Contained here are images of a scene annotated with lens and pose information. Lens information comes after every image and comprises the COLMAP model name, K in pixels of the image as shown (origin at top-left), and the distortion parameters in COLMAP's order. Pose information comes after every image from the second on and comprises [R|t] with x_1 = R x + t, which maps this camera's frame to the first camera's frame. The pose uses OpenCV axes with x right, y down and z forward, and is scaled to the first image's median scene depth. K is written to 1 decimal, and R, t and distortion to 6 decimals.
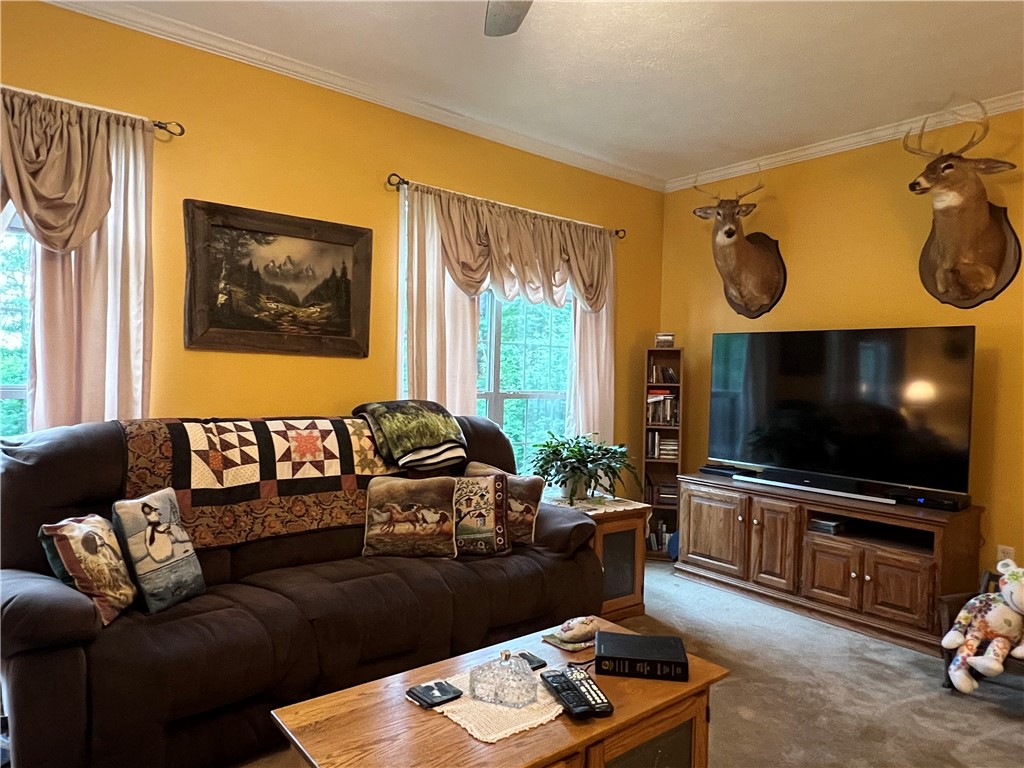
lens RADIAL K [[649.8, 0, 503.2], [0, 649.8, 387.1], [0, 0, 1]] dist [-0.001572, -0.002152]
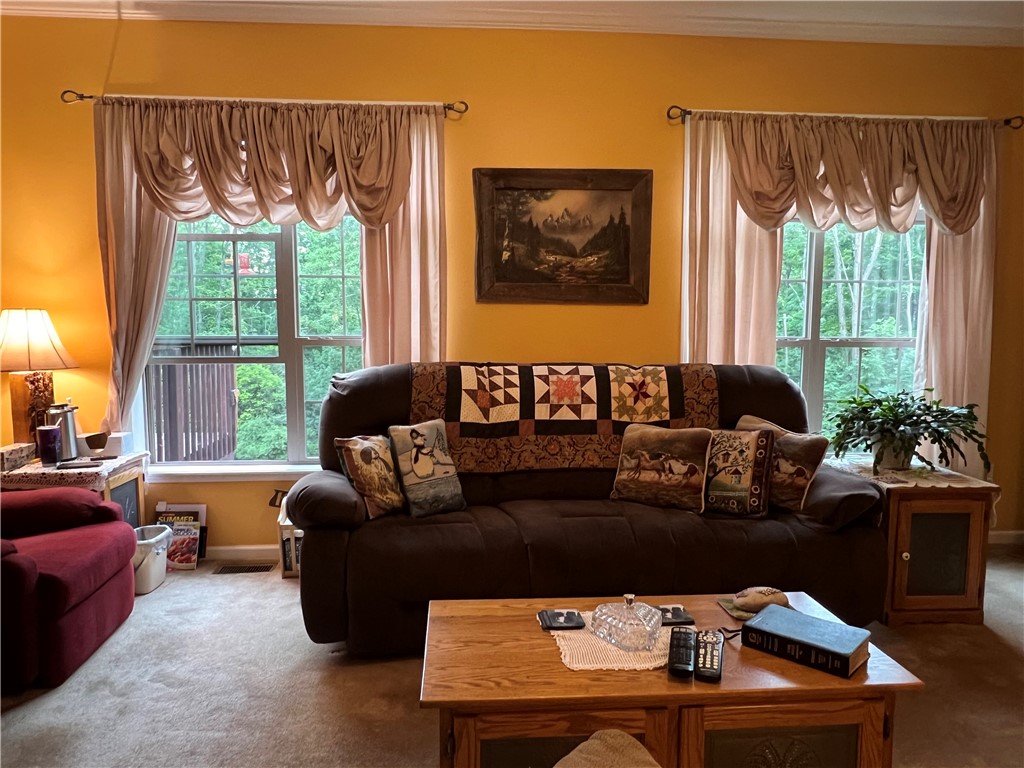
lens RADIAL K [[681.4, 0, 507.3], [0, 681.4, 388.0], [0, 0, 1]] dist [0.001859, -0.005753]
pose [[0.825003, 0.031243, -0.564263, 0.229944], [0.008151, 0.997709, 0.067160, 0.011426], [0.565069, -0.060007, 0.822859, 0.033406]]
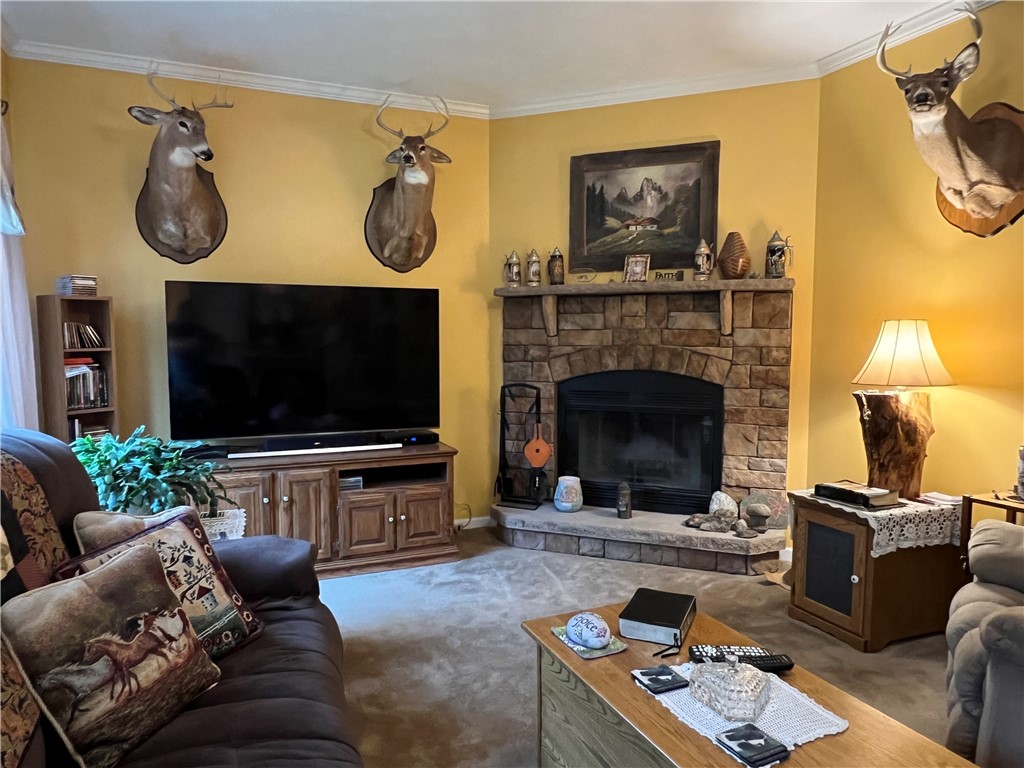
lens RADIAL K [[681.4, 0, 501.2], [0, 681.4, 390.9], [0, 0, 1]] dist [0.001859, -0.005753]
pose [[0.277049, -0.104421, 0.955165, -0.503273], [0.030199, 0.994533, 0.099965, -0.030060], [-0.960381, 0.001150, 0.278687, 0.562045]]
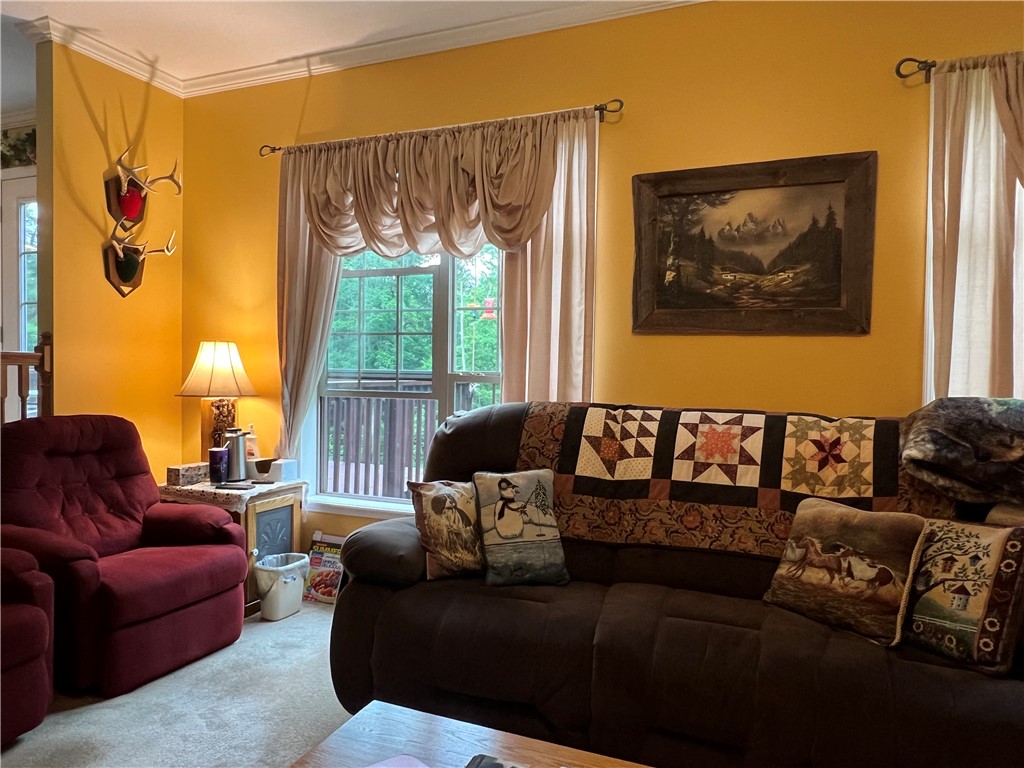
lens RADIAL K [[681.4, 0, 507.4], [0, 681.4, 390.2], [0, 0, 1]] dist [0.001859, -0.005753]
pose [[0.488327, 0.007374, -0.872630, 0.283311], [-0.022086, 0.999748, -0.003911, 0.031047], [0.872381, 0.021183, 0.488367, 0.343097]]
